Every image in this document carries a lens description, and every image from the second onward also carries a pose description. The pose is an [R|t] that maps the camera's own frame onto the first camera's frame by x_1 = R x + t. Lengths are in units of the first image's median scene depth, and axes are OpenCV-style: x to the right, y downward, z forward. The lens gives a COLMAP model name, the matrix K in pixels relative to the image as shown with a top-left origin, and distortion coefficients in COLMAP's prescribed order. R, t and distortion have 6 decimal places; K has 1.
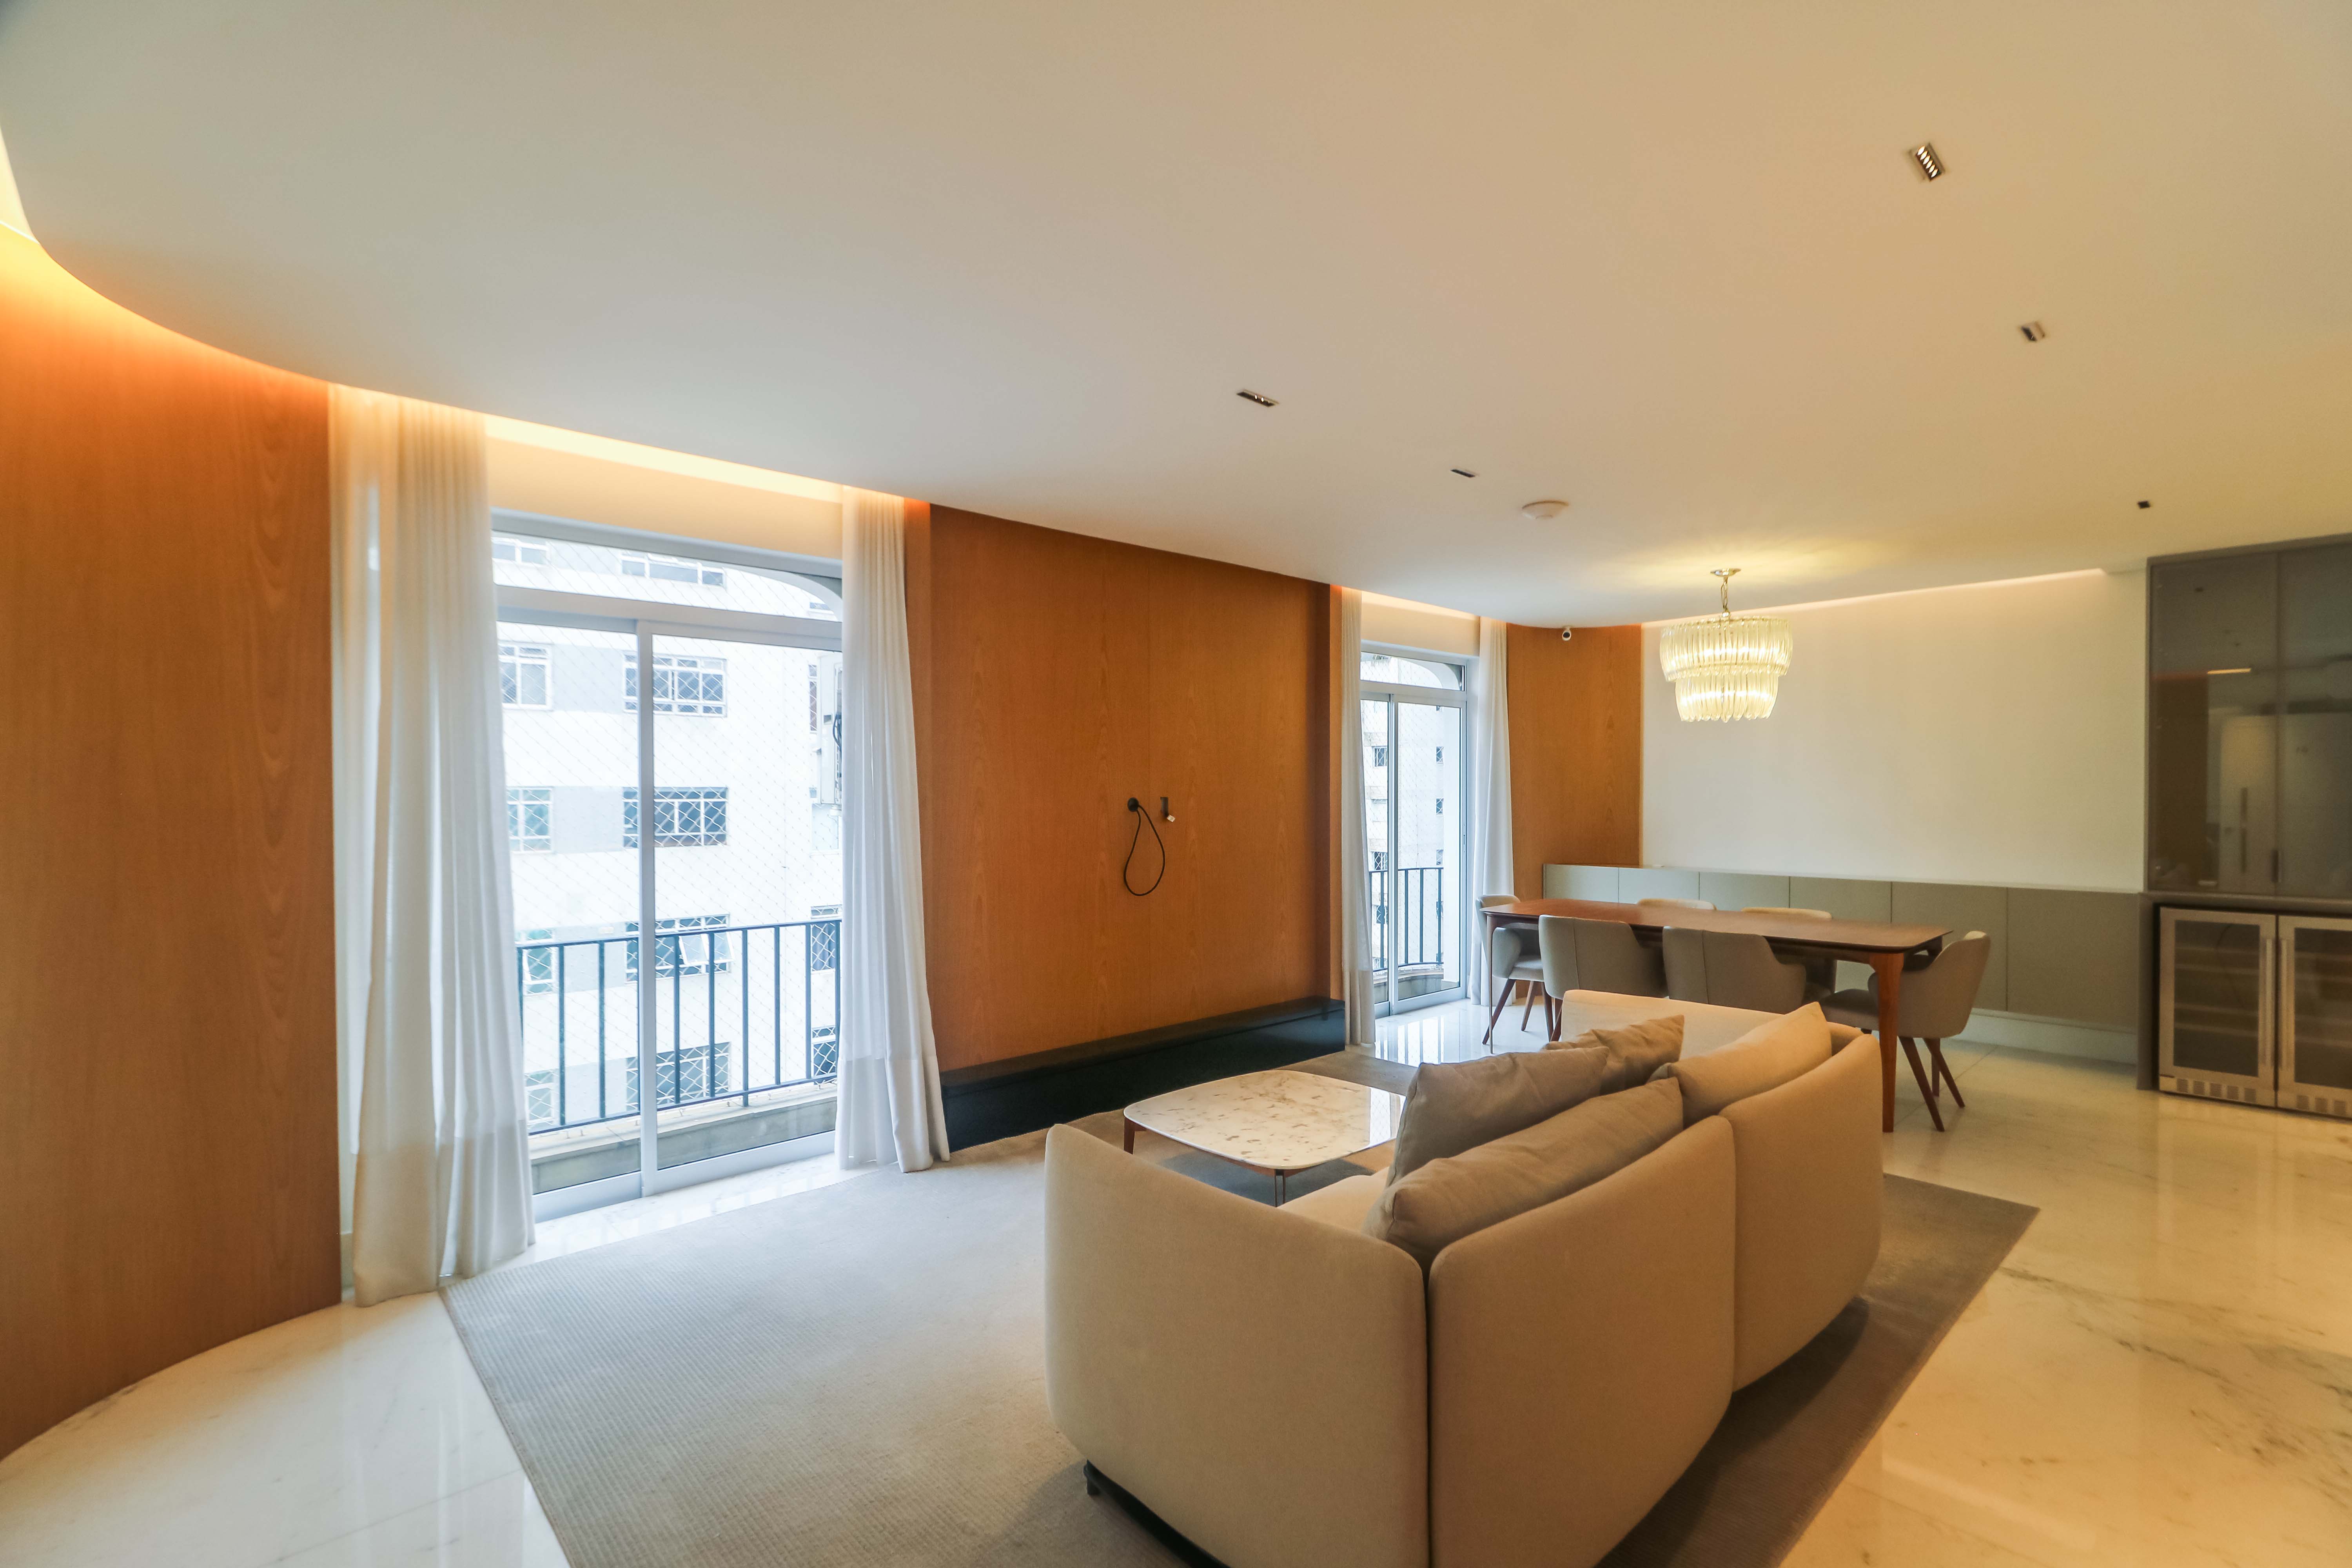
lens RADIAL K [[1060.3, 0, 1218.9], [0, 1060.3, 805.7], [0, 0, 1]] dist [0.004079, -0.000186]
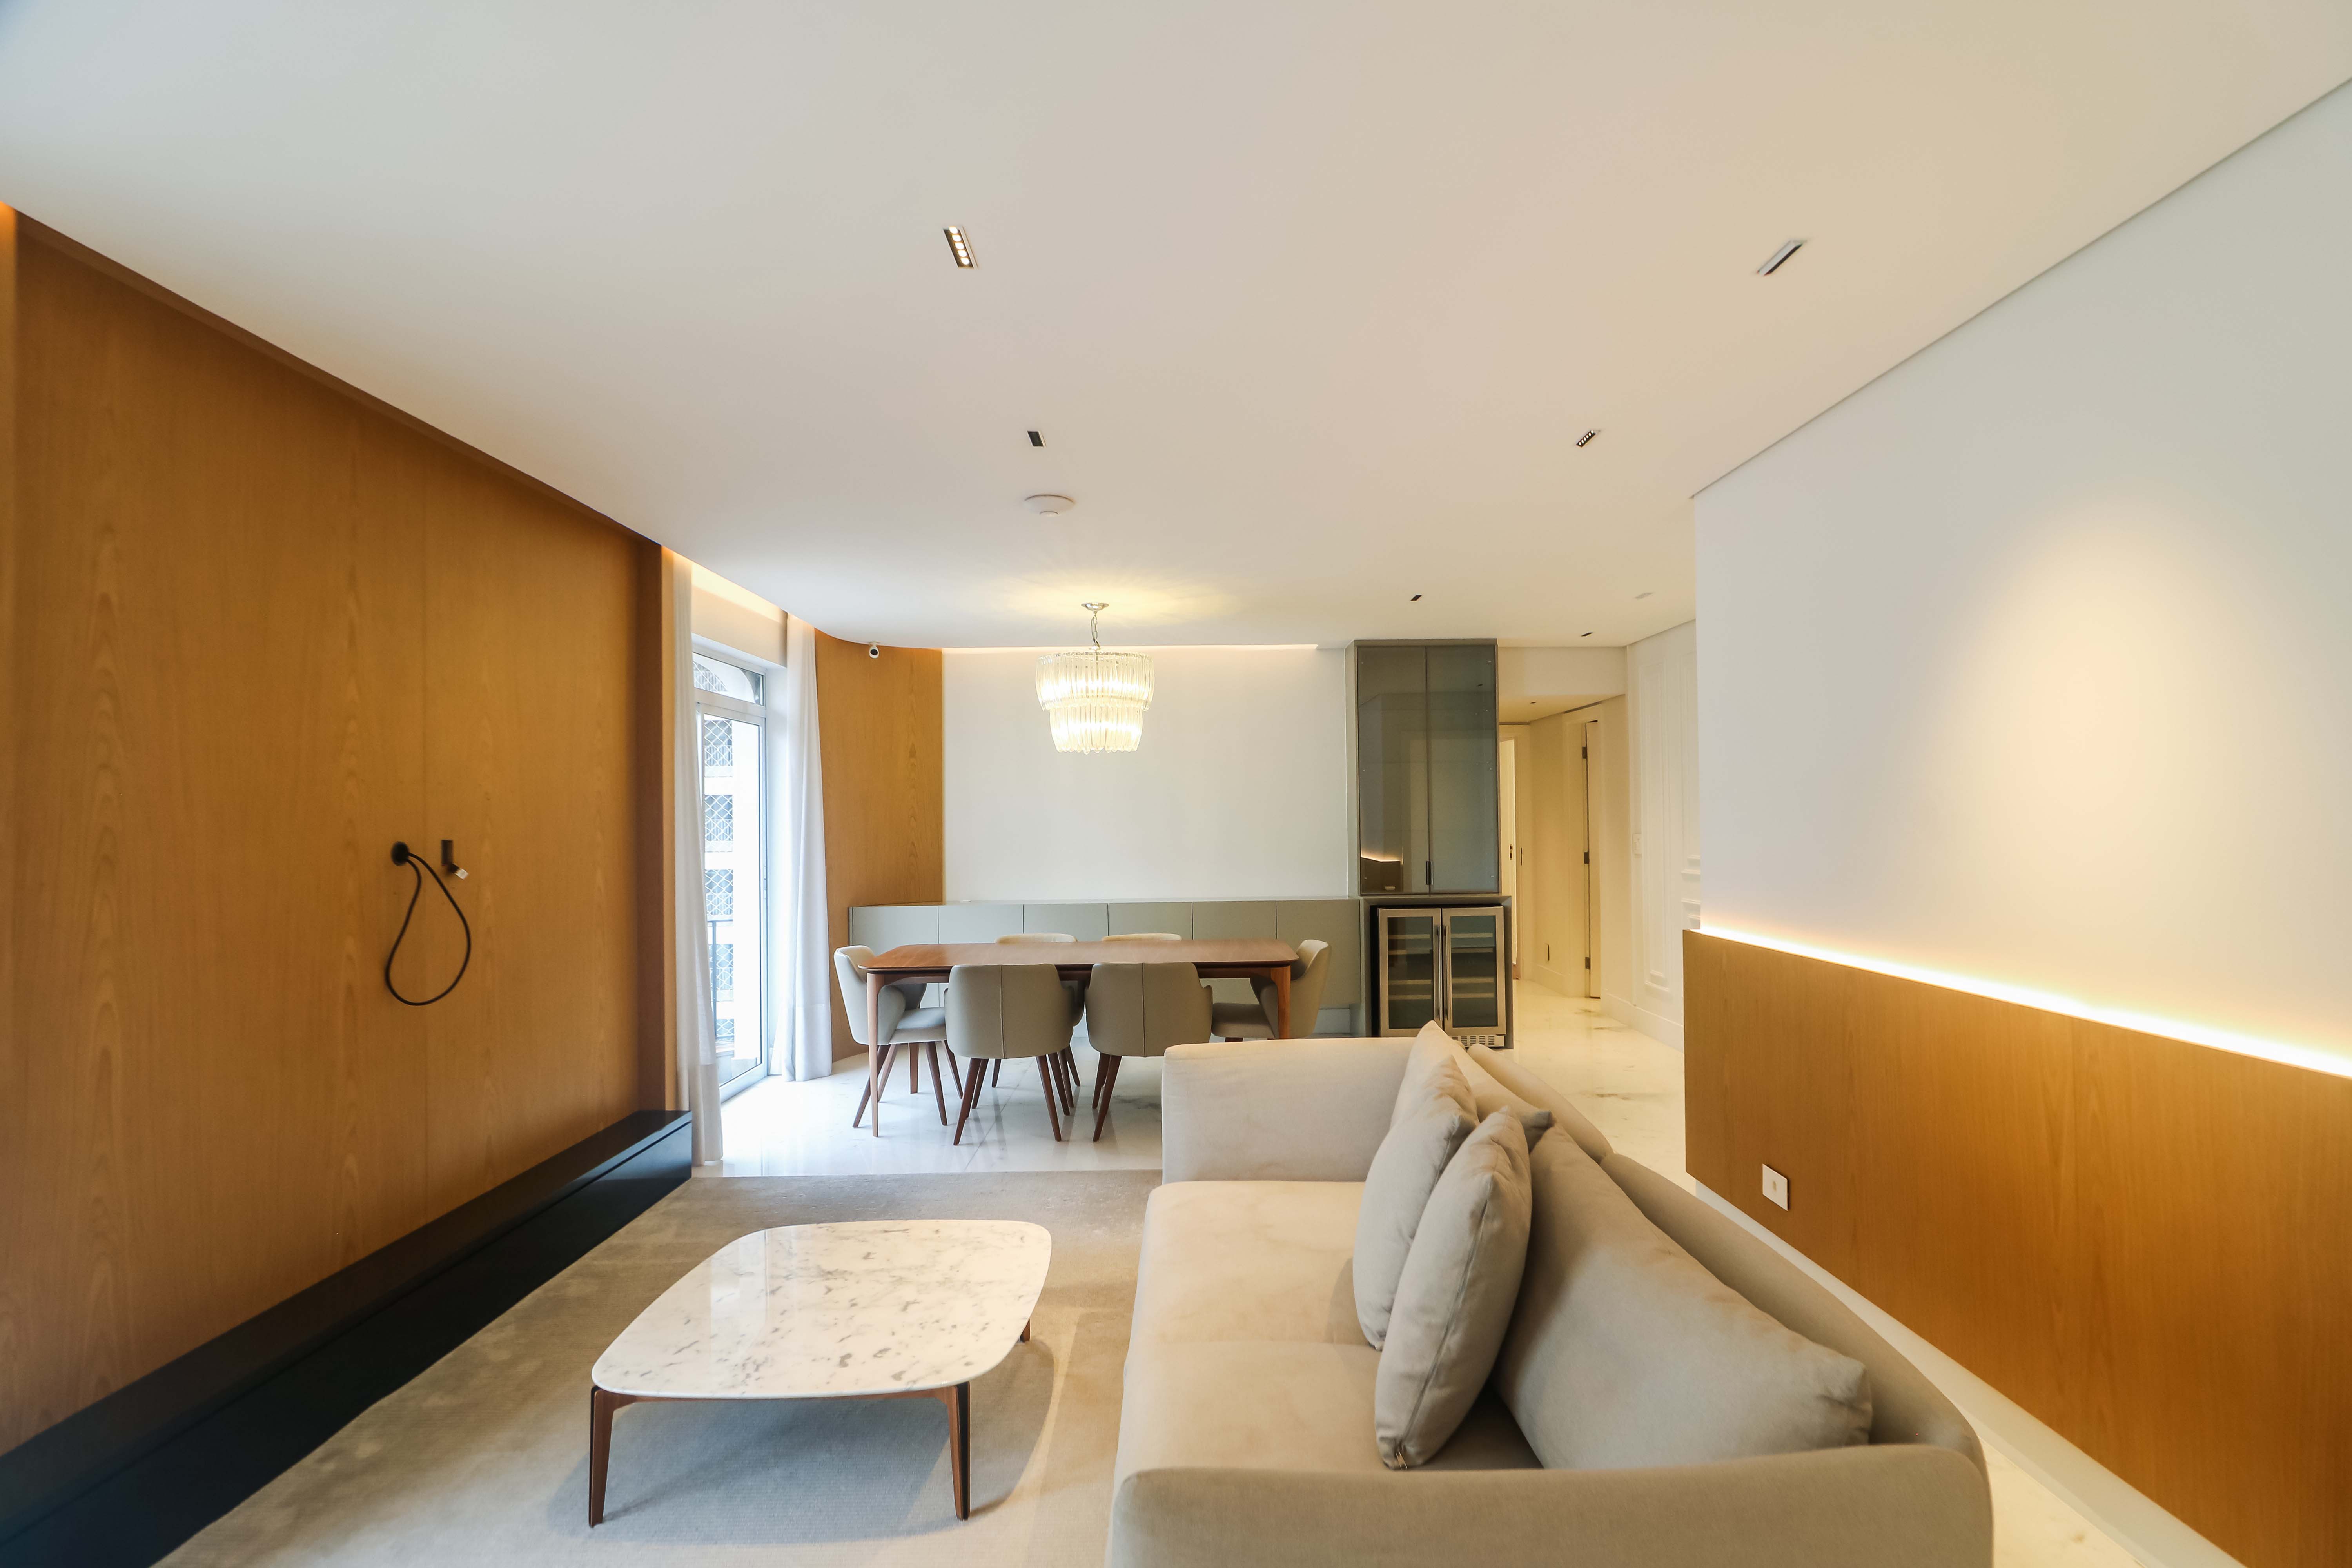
lens RADIAL K [[1072.1, 0, 1202.4], [0, 1072.1, 802.5], [0, 0, 1]] dist [0.001947, -0.000269]
pose [[0.678814, 0.004491, 0.734297, -0.213405], [0.020021, 0.999496, -0.024621, -0.005826], [-0.734037, 0.031414, 0.678382, 0.249935]]
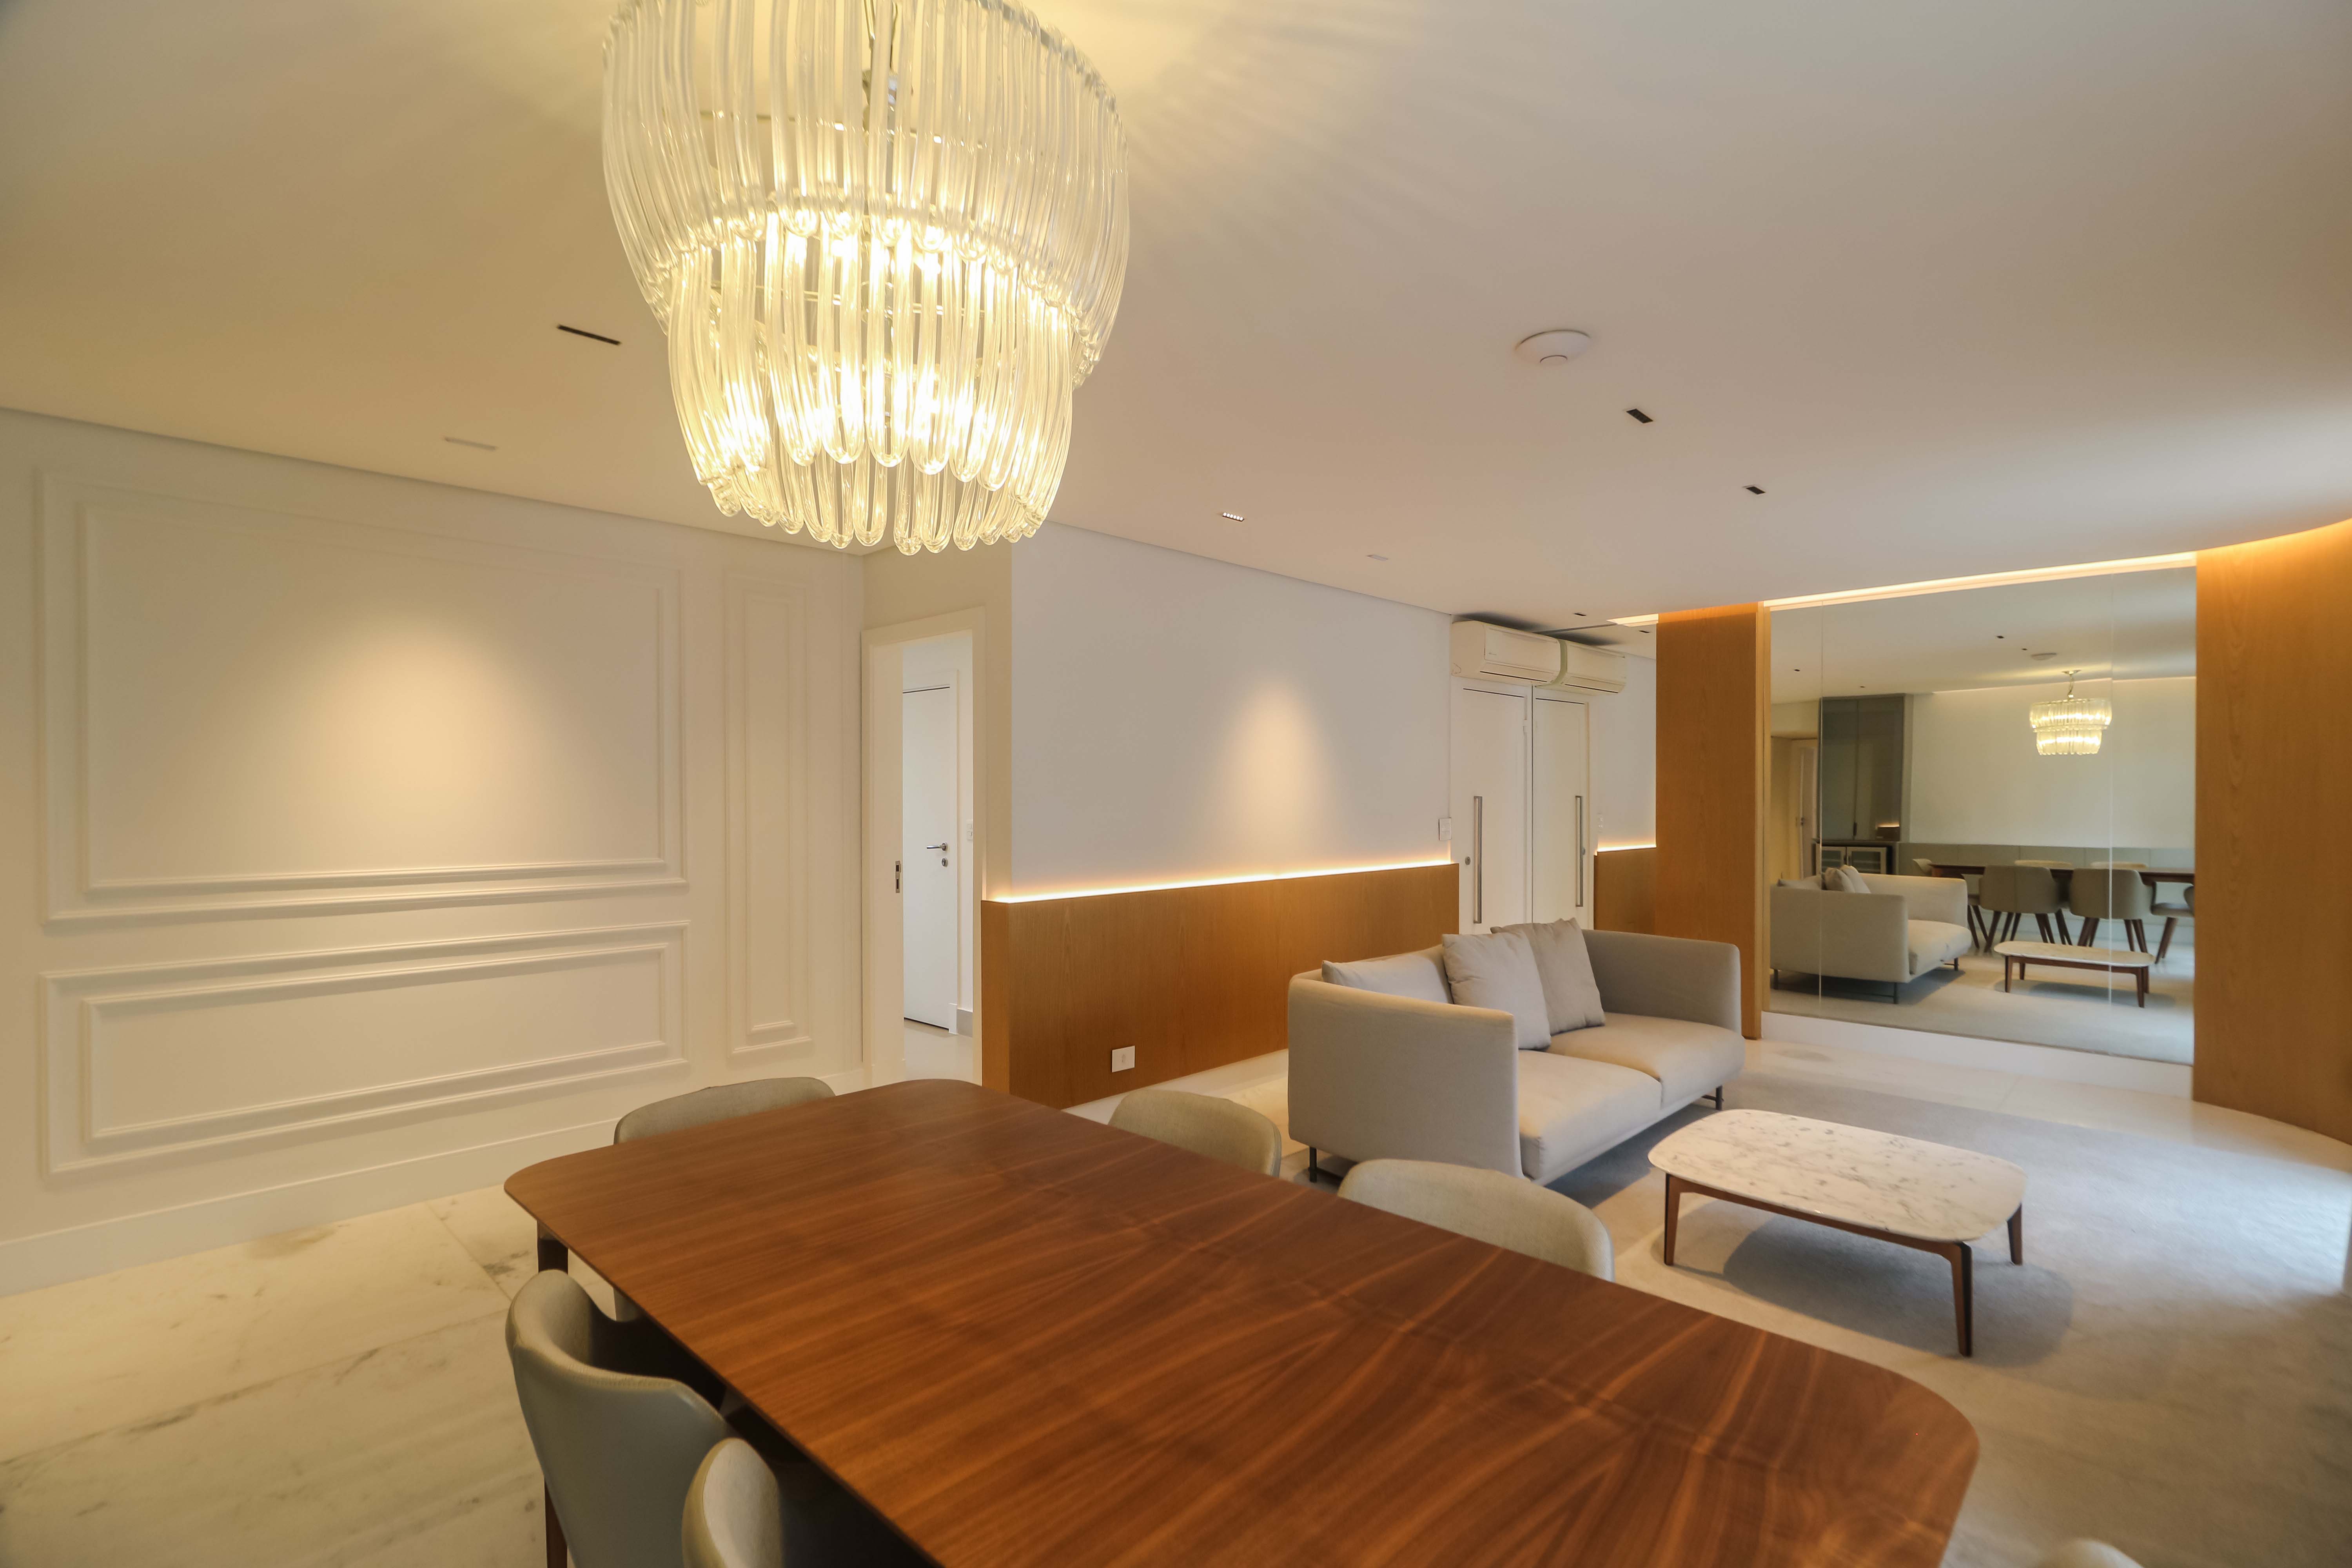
lens RADIAL K [[1060.3, 0, 1218.9], [0, 1060.3, 805.7], [0, 0, 1]] dist [0.004079, -0.000186]
pose [[-0.998670, 0.005207, -0.051288, 0.434532], [0.004273, 0.999823, 0.018308, -0.018321], [0.051374, 0.018065, -0.998516, 1.315957]]
